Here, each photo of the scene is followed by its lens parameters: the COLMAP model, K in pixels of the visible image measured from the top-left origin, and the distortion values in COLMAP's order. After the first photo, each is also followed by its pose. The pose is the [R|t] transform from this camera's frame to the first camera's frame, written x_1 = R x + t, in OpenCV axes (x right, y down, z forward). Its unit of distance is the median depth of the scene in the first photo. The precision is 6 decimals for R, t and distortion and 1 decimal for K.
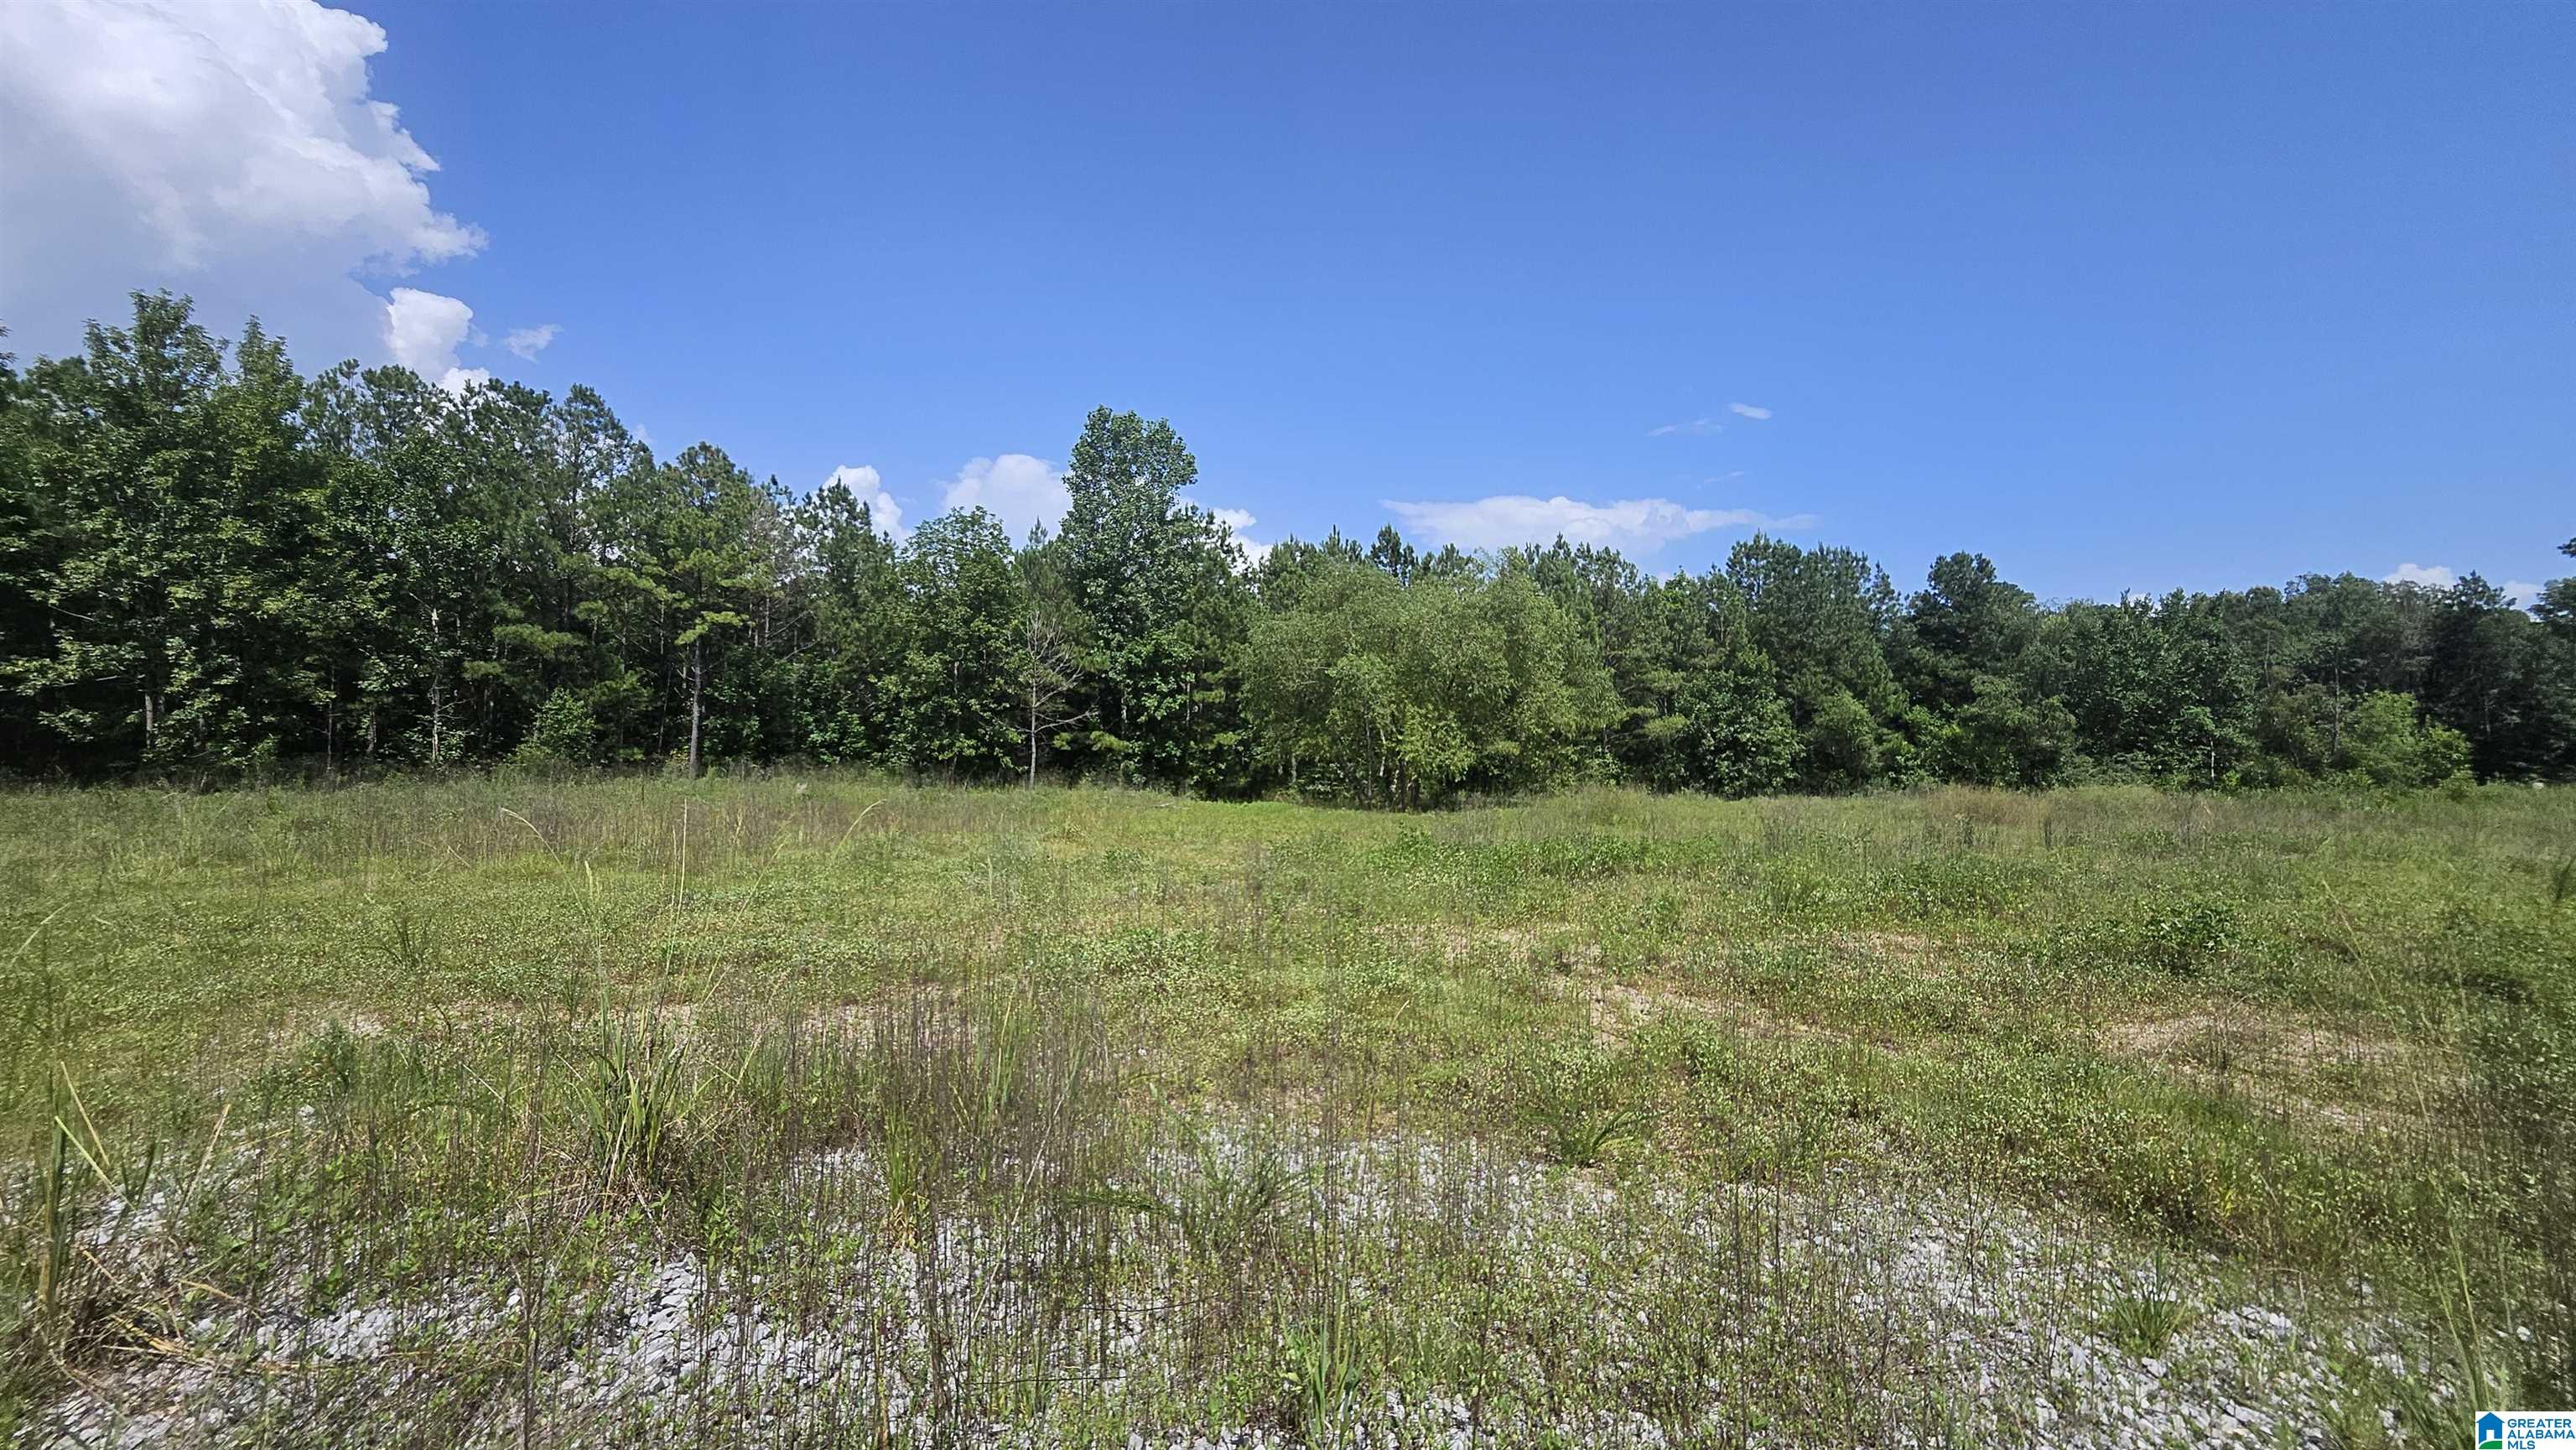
lens RADIAL K [[1014.3, 0, 1283.3], [0, 1014.3, 697.1], [0, 0, 1]] dist [-0.010378, -0.000106]
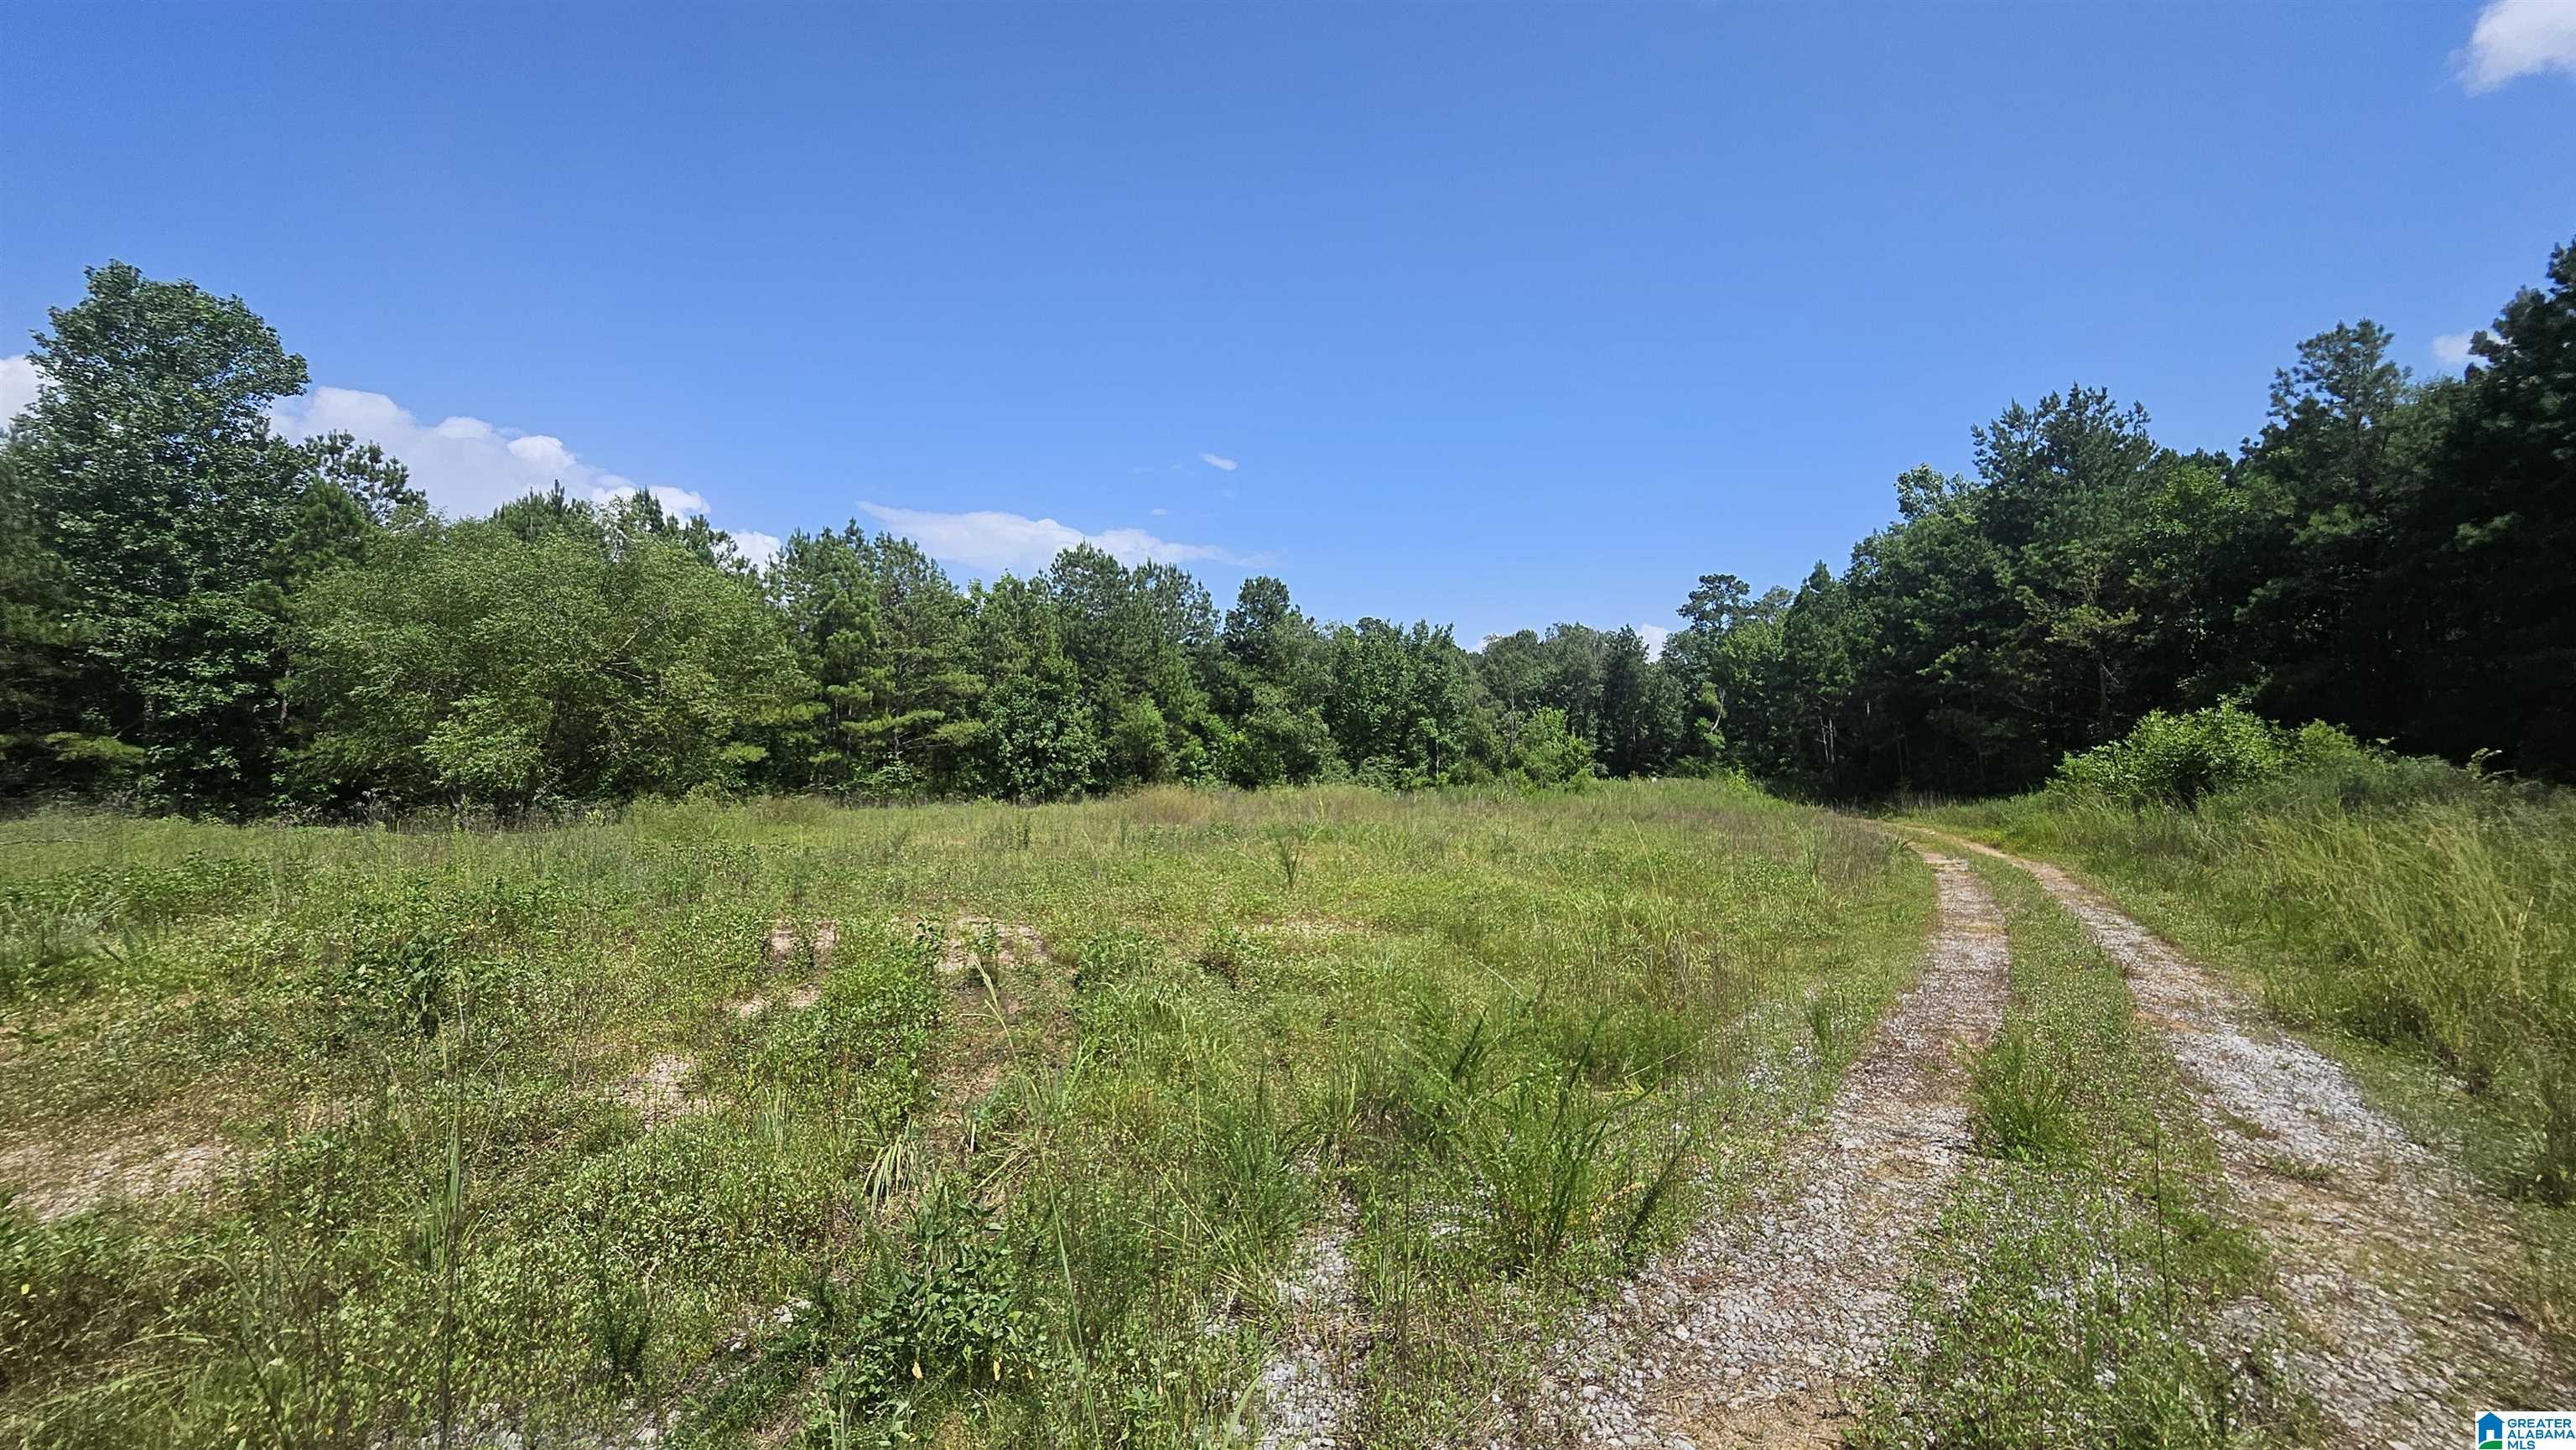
lens RADIAL K [[1014.3, 0, 1283.3], [0, 1014.3, 697.1], [0, 0, 1]] dist [-0.010378, -0.000106]
pose [[0.878046, 0.021714, 0.478083, 0.192853], [-0.015415, 0.999735, -0.017095, 0.008263], [-0.478327, 0.007641, 0.878148, 0.022695]]
